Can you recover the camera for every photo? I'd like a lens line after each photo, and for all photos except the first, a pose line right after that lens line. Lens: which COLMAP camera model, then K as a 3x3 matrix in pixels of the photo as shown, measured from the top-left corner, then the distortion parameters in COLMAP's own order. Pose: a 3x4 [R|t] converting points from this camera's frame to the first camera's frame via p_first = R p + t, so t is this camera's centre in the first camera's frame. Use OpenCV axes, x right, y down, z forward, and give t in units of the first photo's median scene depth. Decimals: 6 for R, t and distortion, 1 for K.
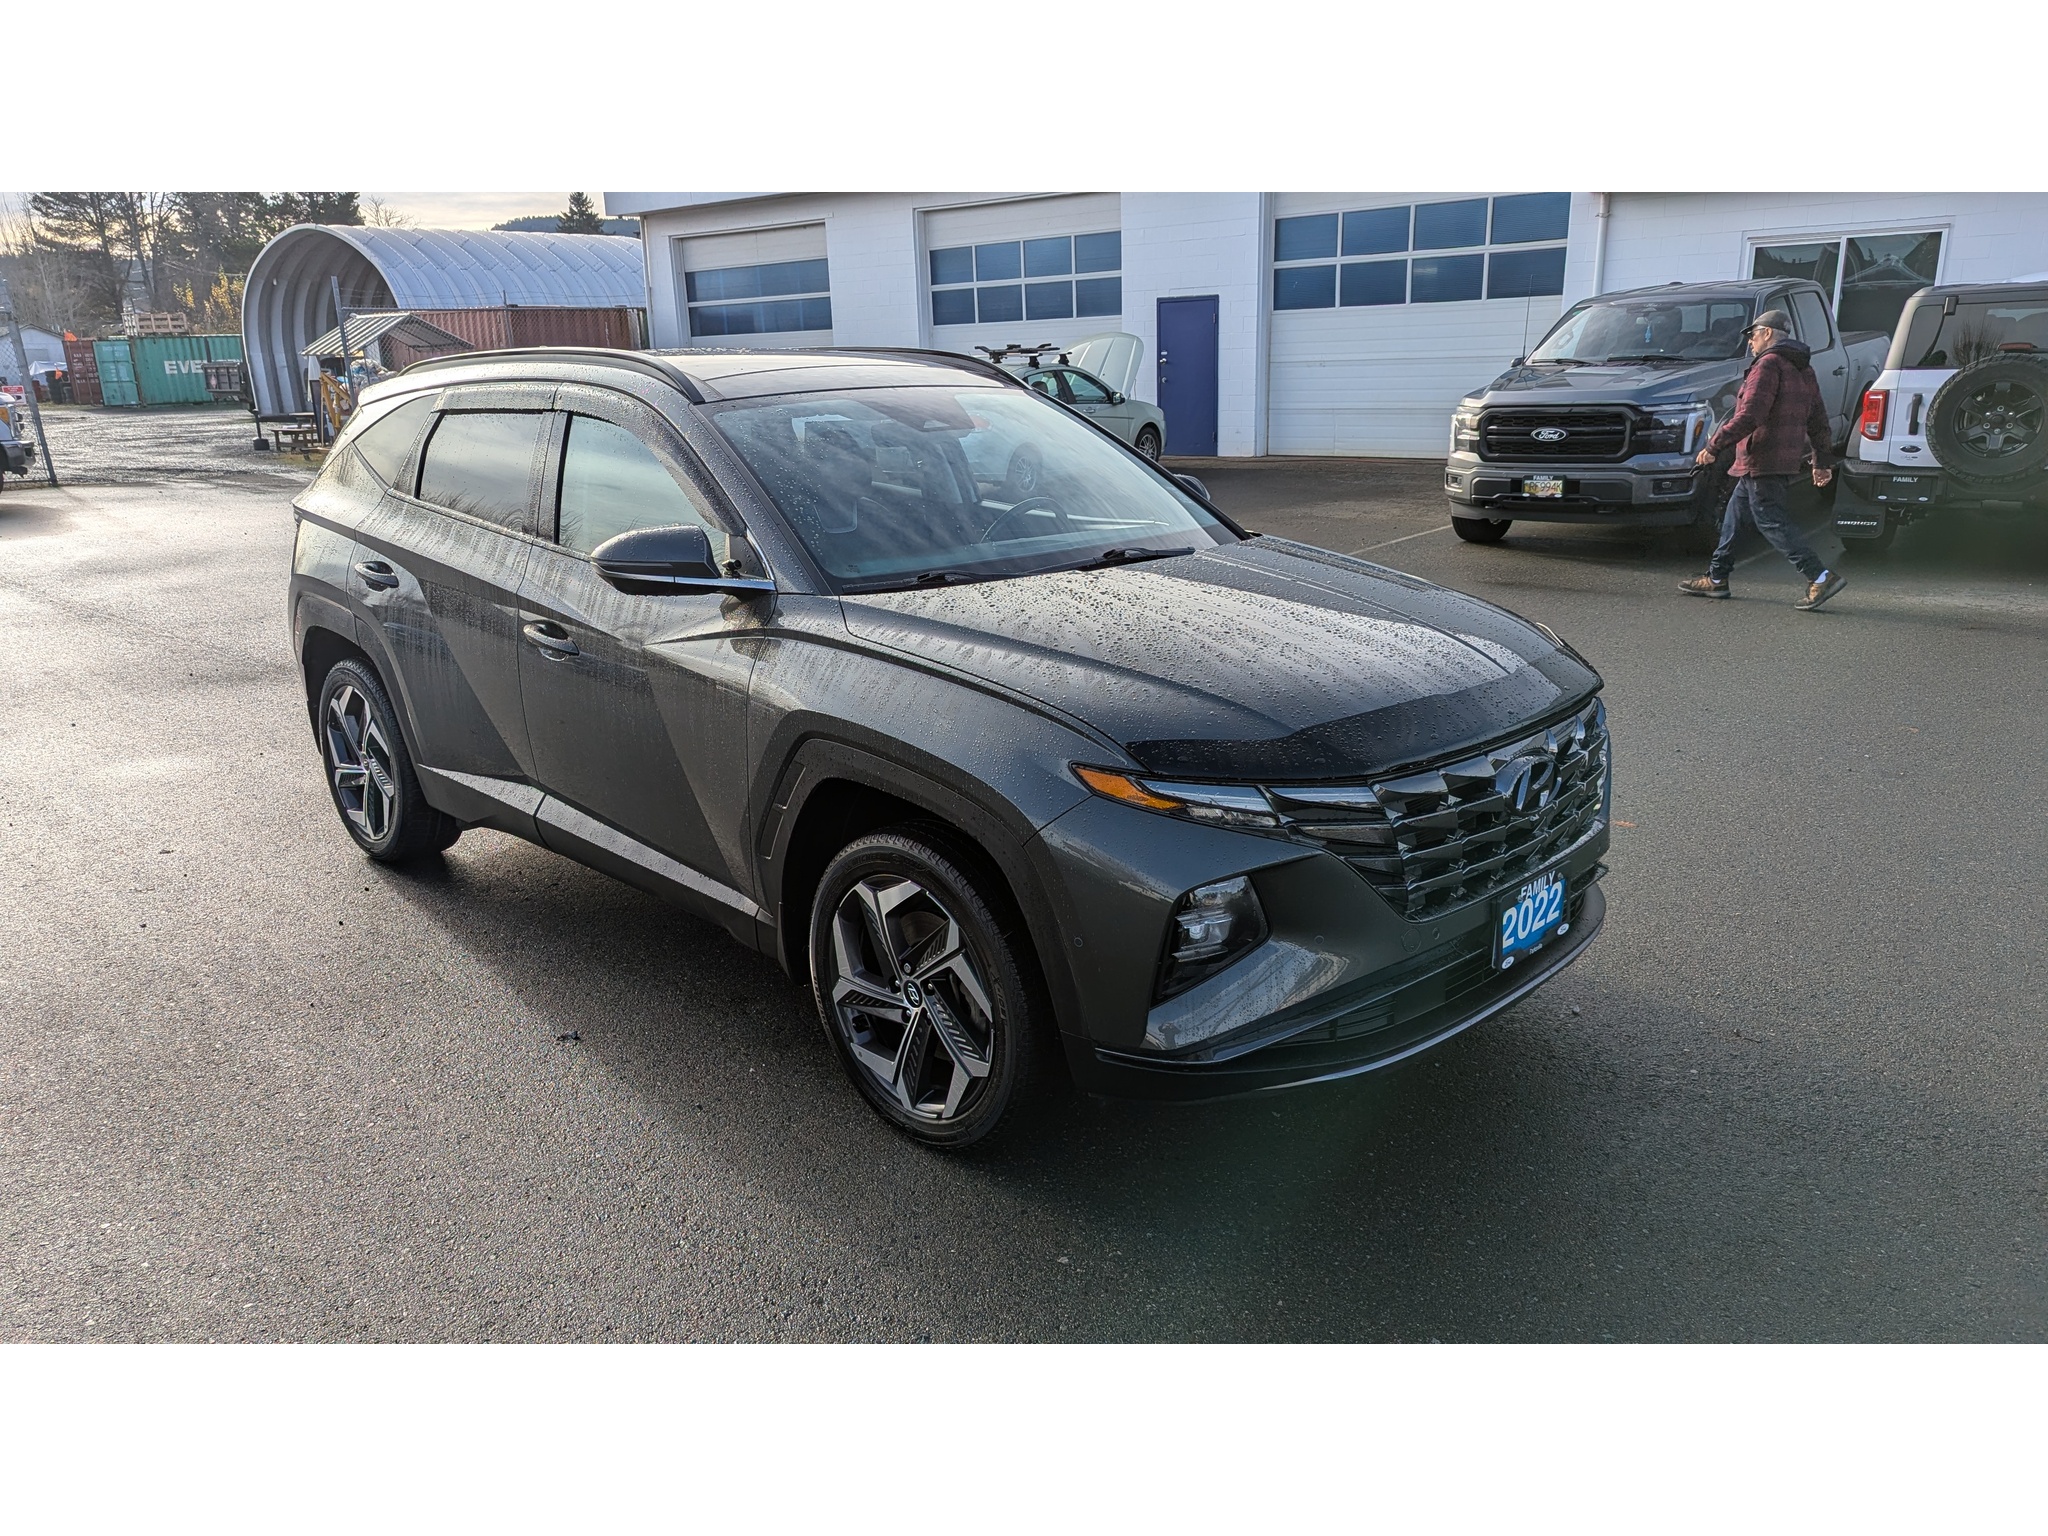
lens RADIAL K [[1446.4, 0, 1026.7], [0, 1446.4, 820.1], [0, 0, 1]] dist [0.071743, -0.067635]
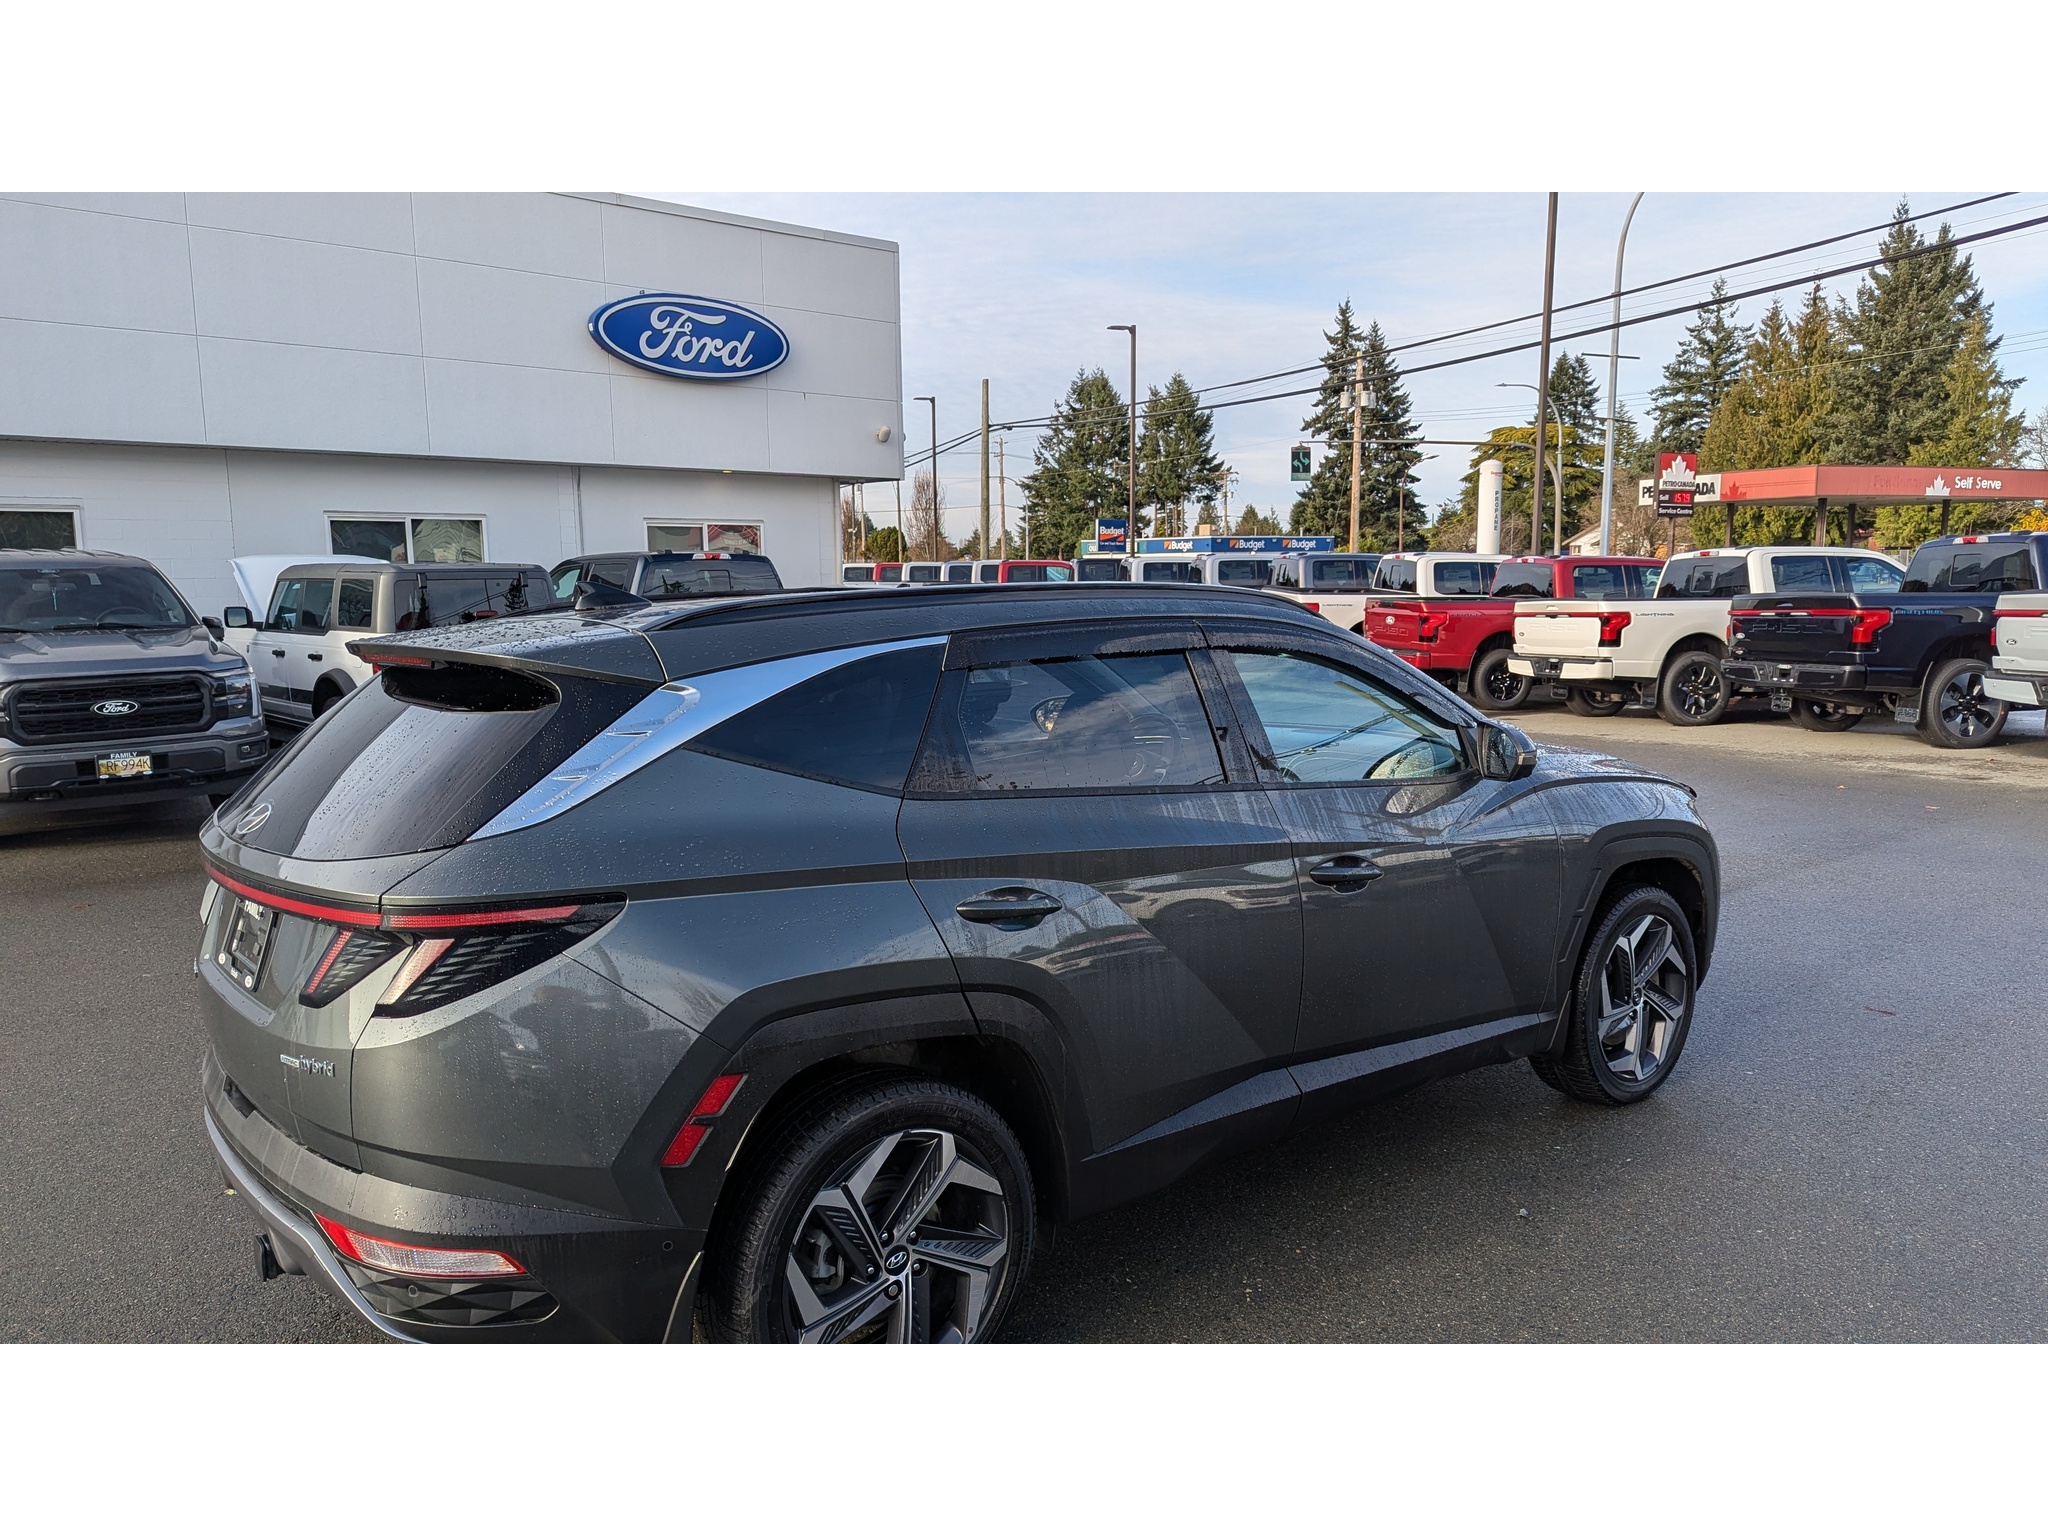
lens RADIAL K [[1446.4, 0, 1026.7], [0, 1446.4, 820.1], [0, 0, 1]] dist [0.071743, -0.067635]
pose [[0.107471, -0.138808, 0.984471, -0.455590], [0.317968, 0.942997, 0.098249, -0.113105], [-0.941991, 0.302472, 0.145481, 0.378757]]
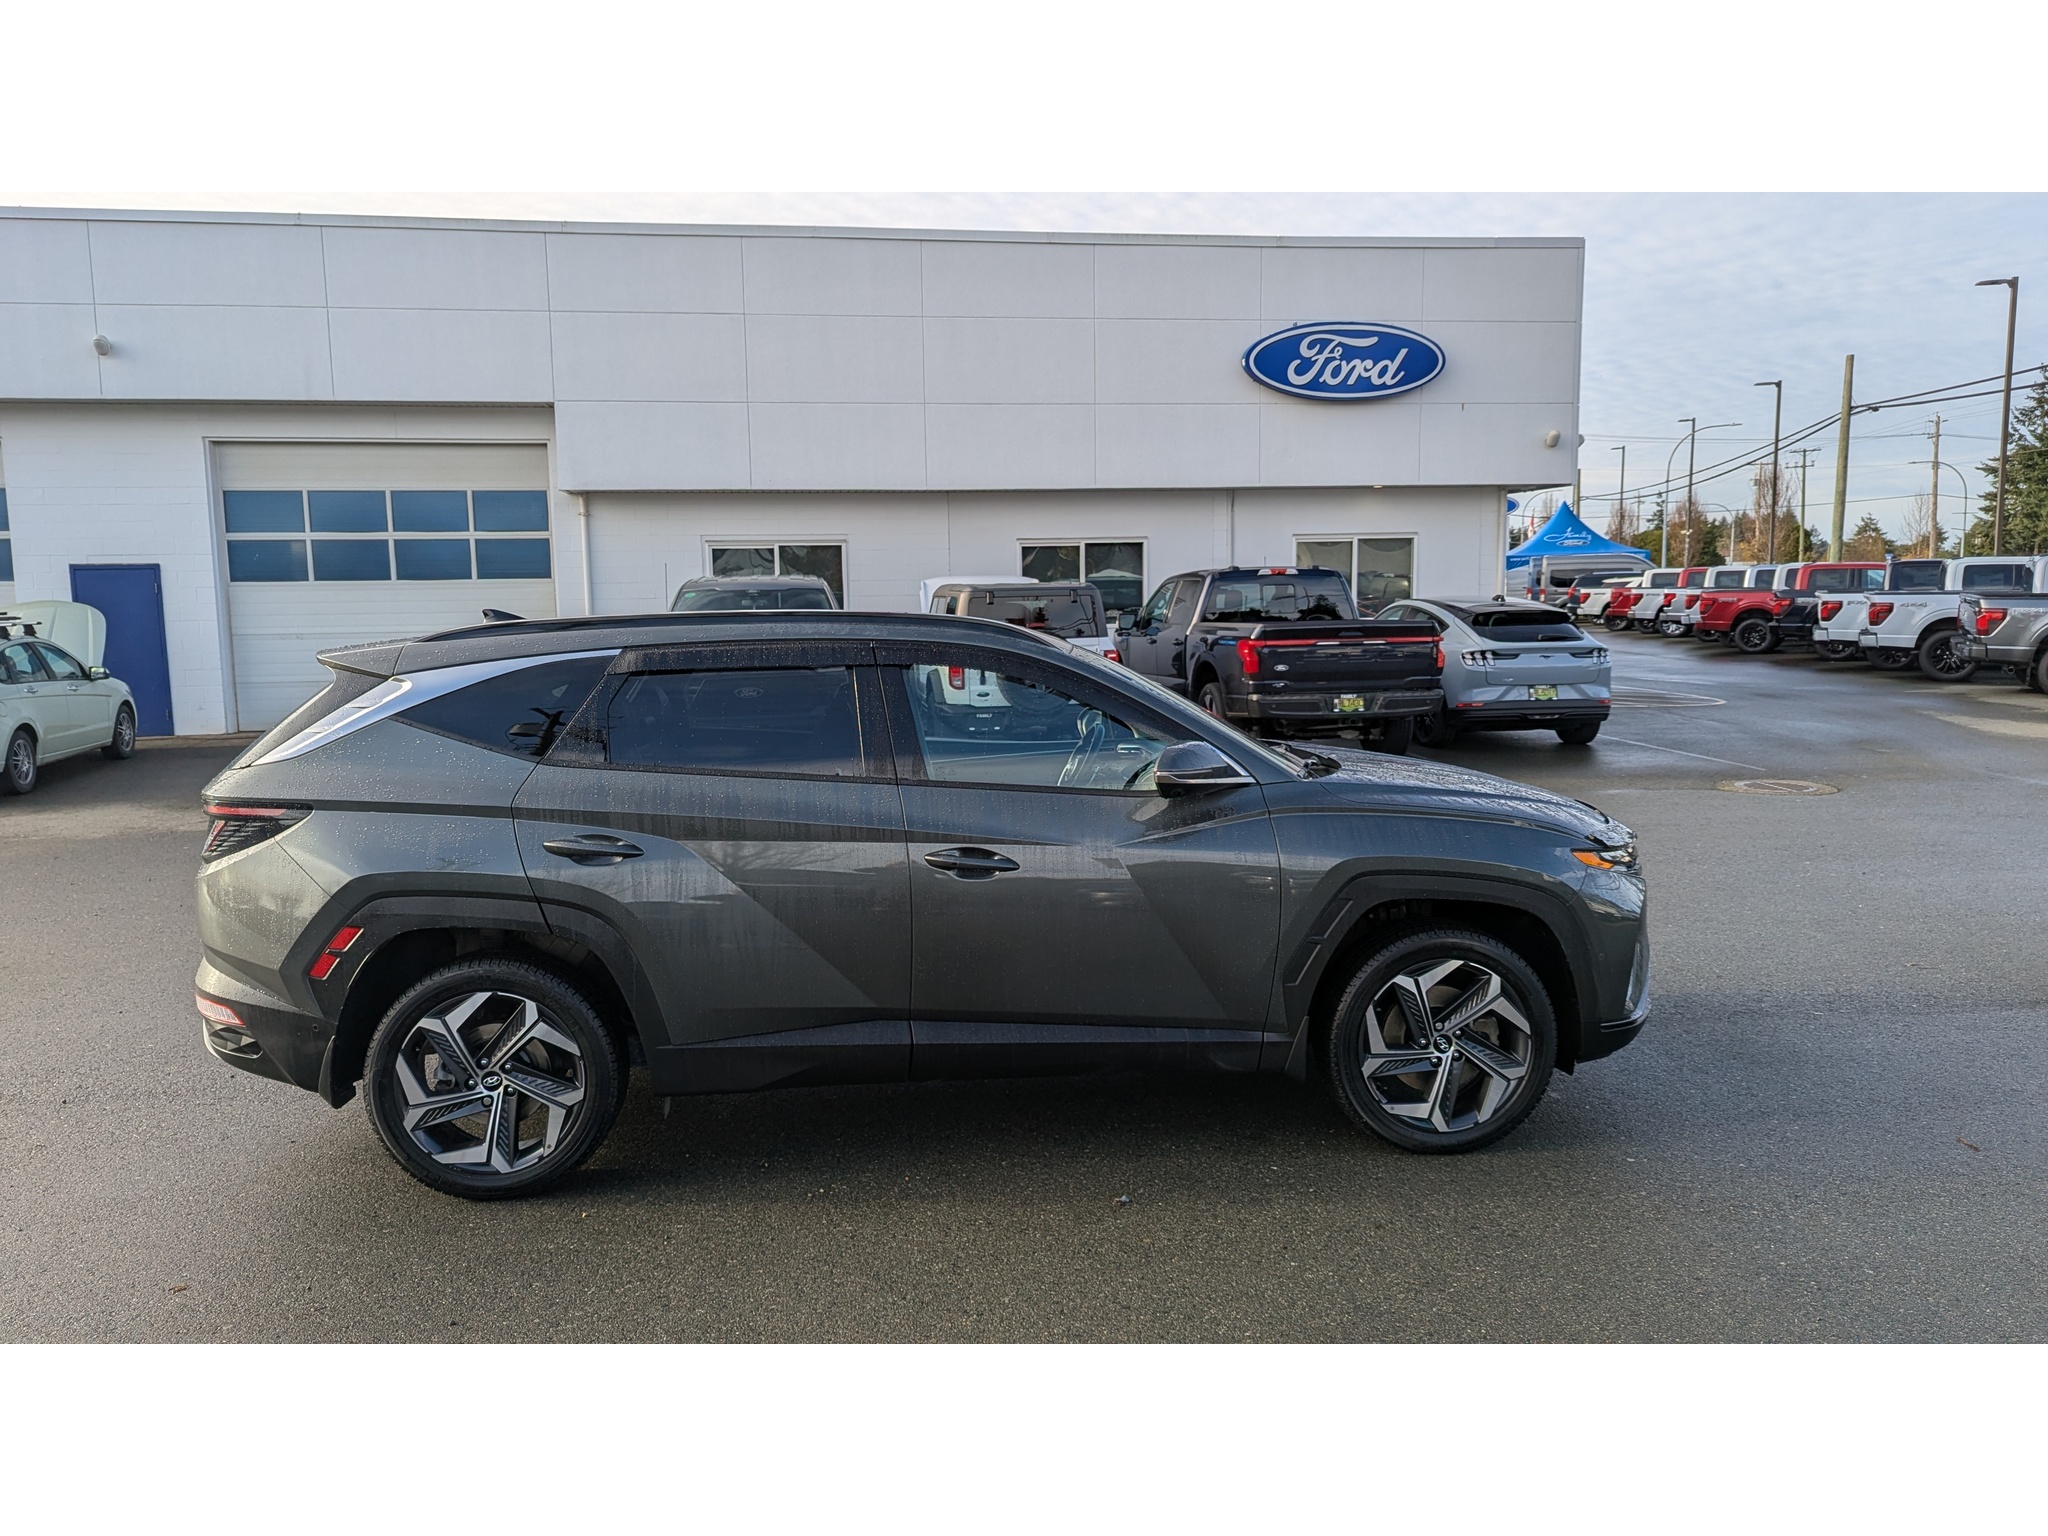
lens RADIAL K [[1446.4, 0, 1026.7], [0, 1446.4, 820.1], [0, 0, 1]] dist [0.071743, -0.067635]
pose [[0.647076, -0.098520, 0.756034, -0.399964], [0.233710, 0.969510, -0.073689, -0.023412], [-0.725722, 0.224375, 0.650371, 0.093991]]
